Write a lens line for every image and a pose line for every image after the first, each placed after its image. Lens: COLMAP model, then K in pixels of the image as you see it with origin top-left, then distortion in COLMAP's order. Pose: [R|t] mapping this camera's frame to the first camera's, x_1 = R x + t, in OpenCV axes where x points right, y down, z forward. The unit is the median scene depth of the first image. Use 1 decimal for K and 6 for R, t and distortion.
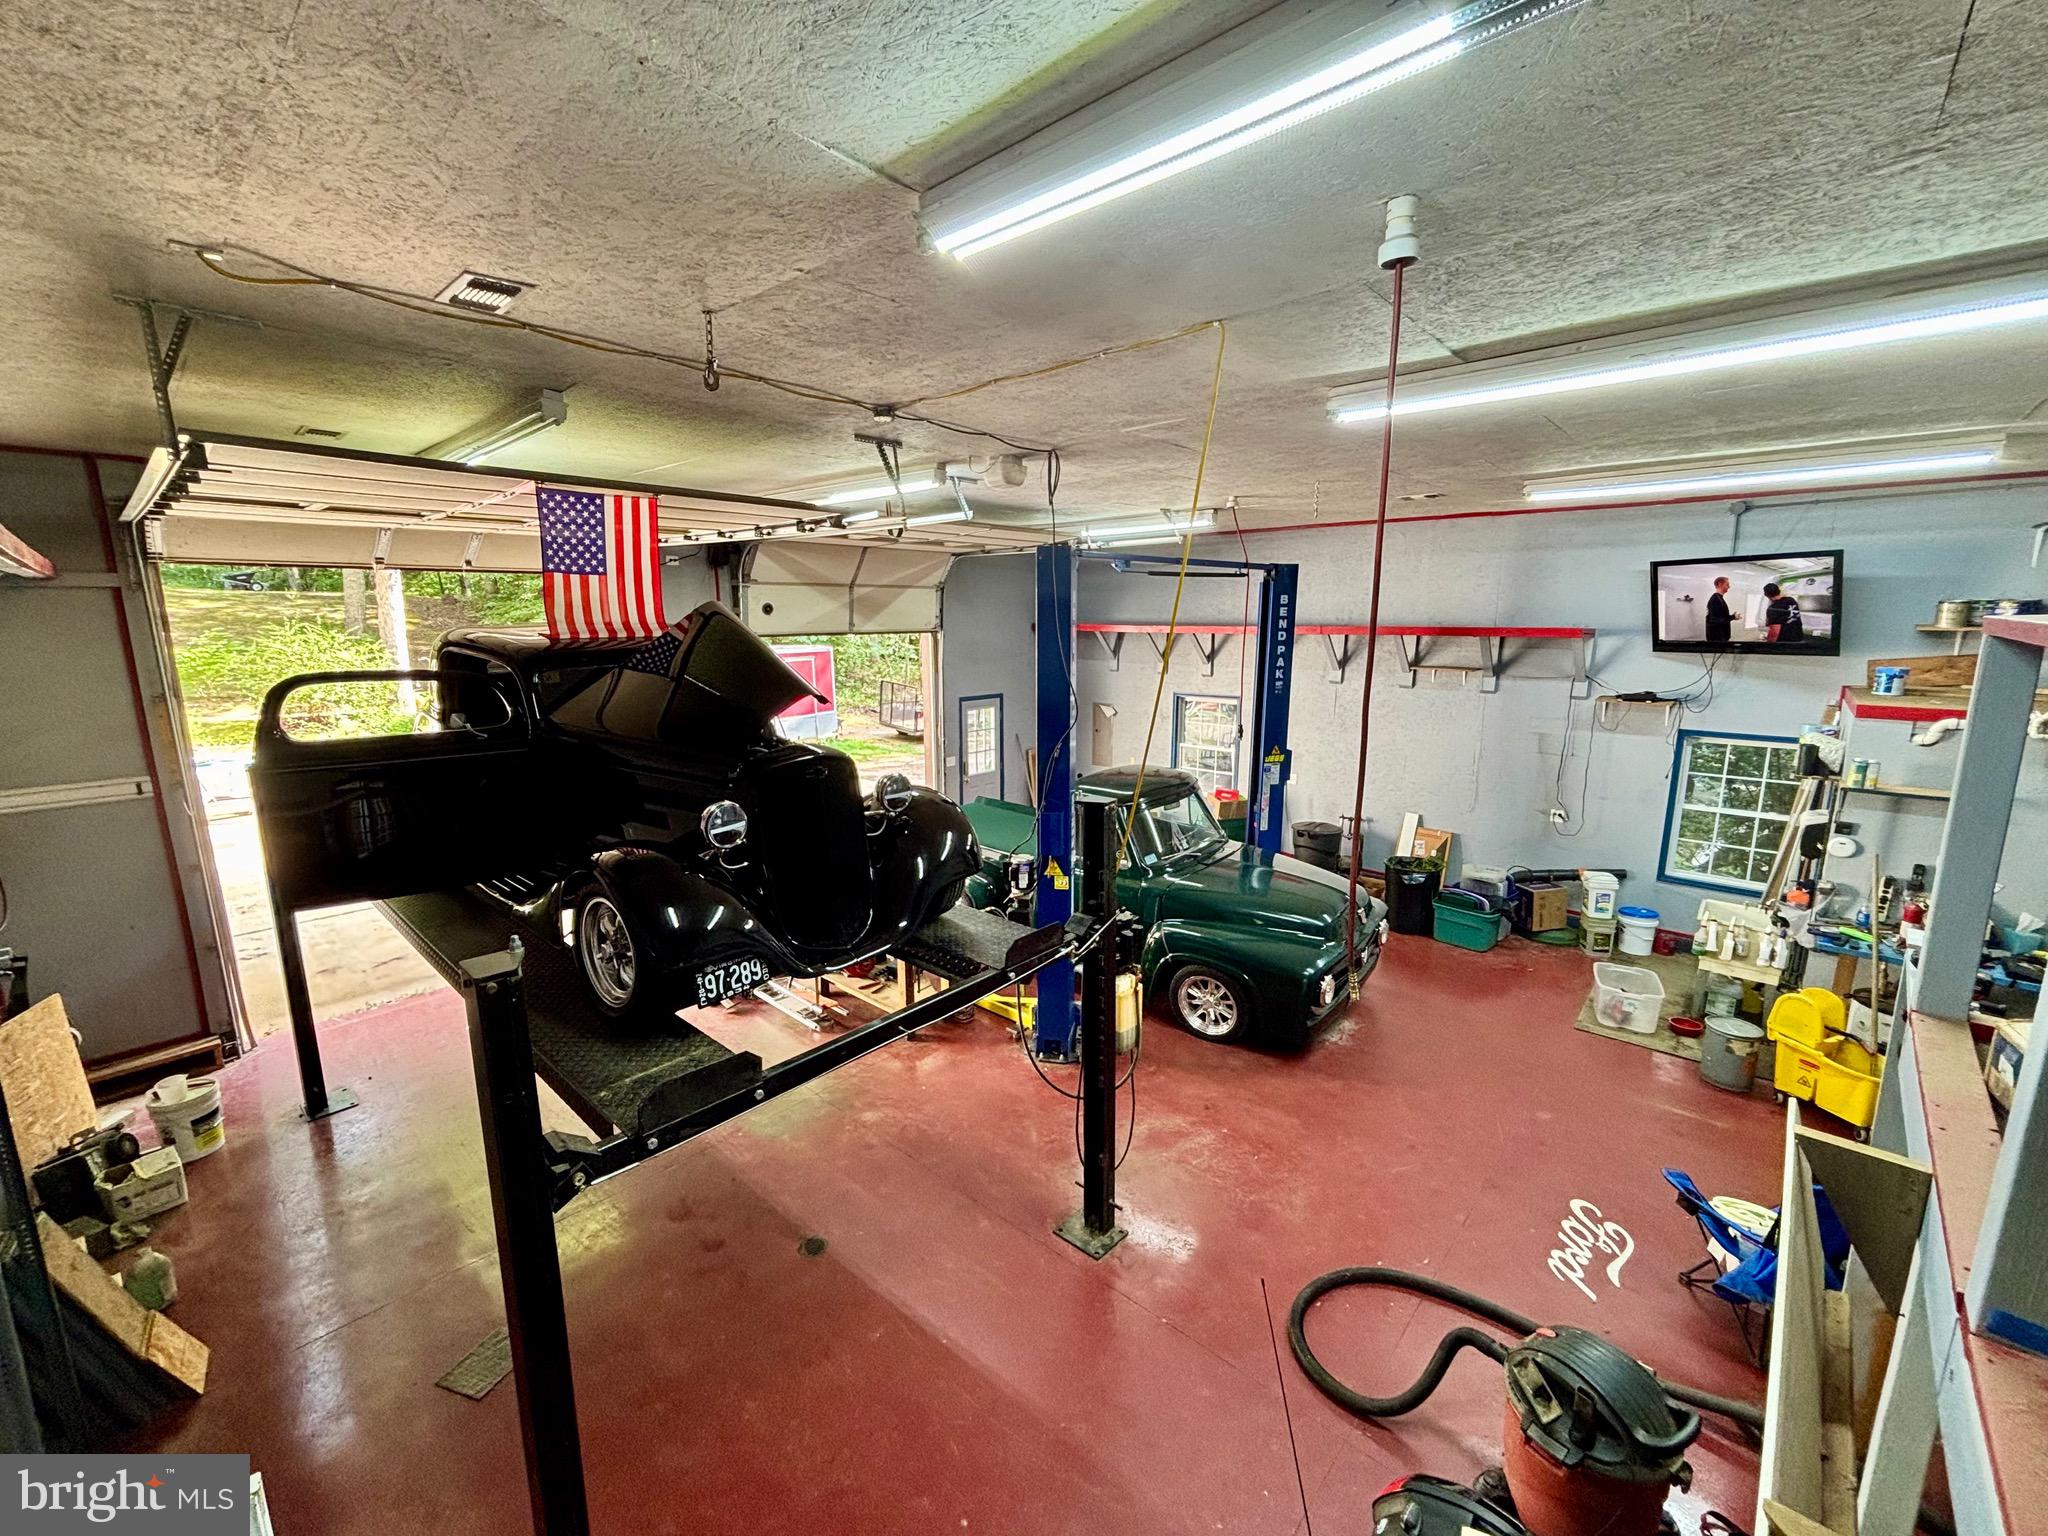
lens RADIAL K [[829.8, 0, 1021.4], [0, 829.8, 768.9], [0, 0, 1]] dist [0.000068, 0.000033]
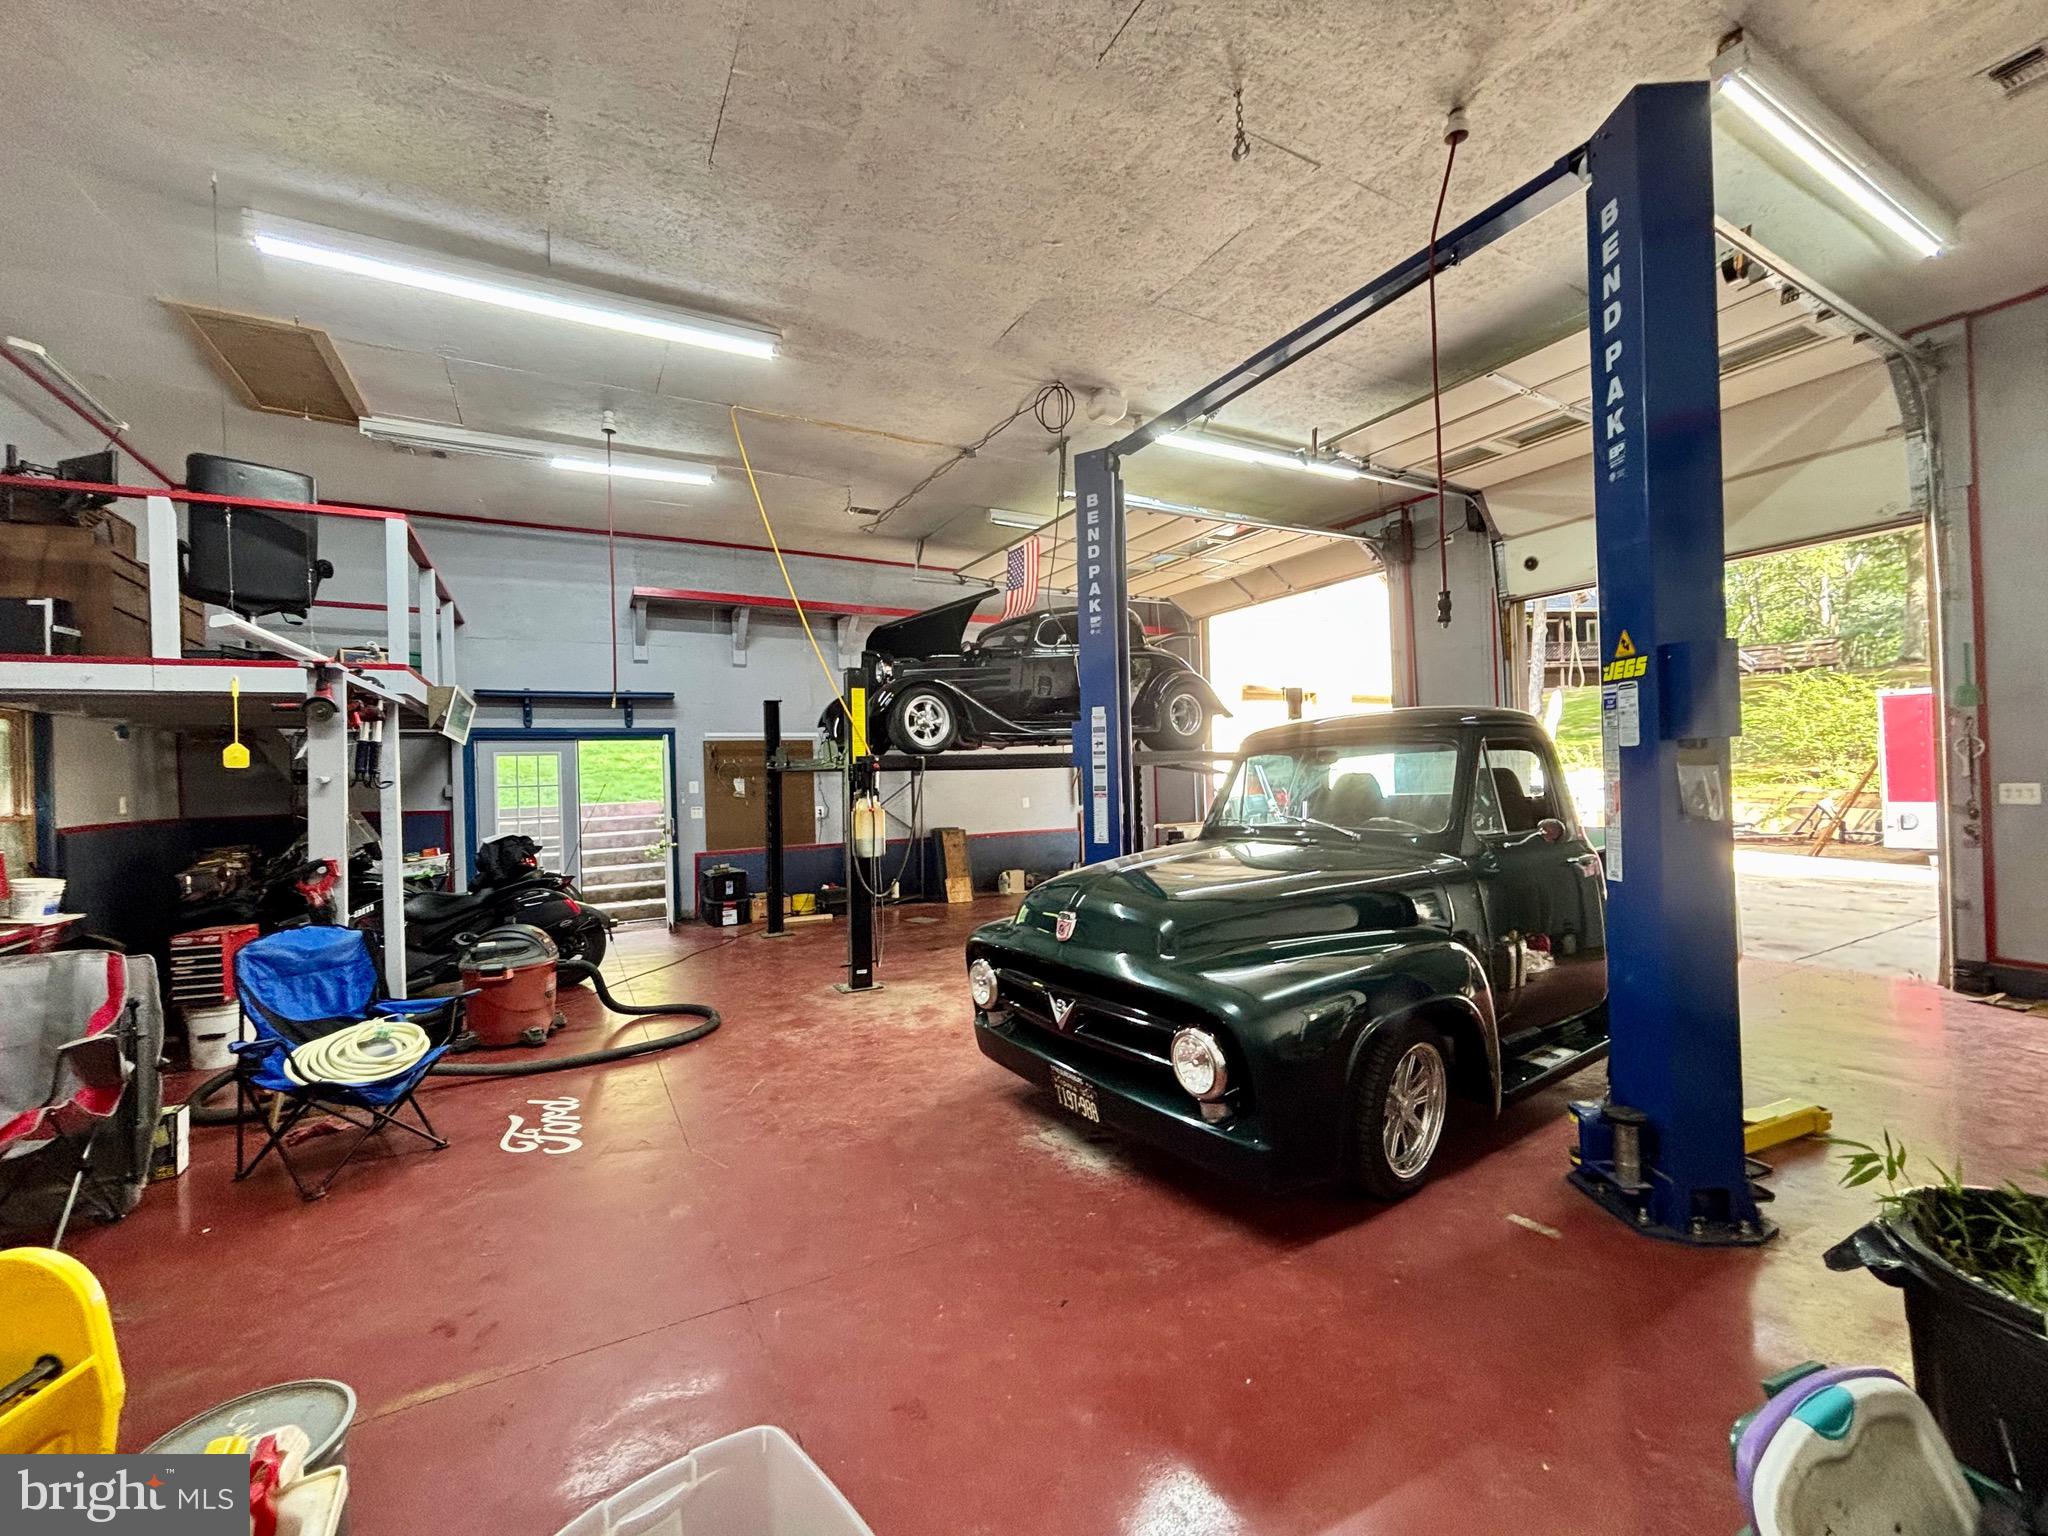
lens RADIAL K [[829.8, 0, 1023.4], [0, 829.8, 768.3], [0, 0, 1]] dist [0.000068, 0.000033]
pose [[-0.308308, 0.005297, -0.951272, 1.361686], [-0.139452, 0.988930, 0.050703, 0.084353], [0.941010, 0.148289, -0.304157, 1.685075]]
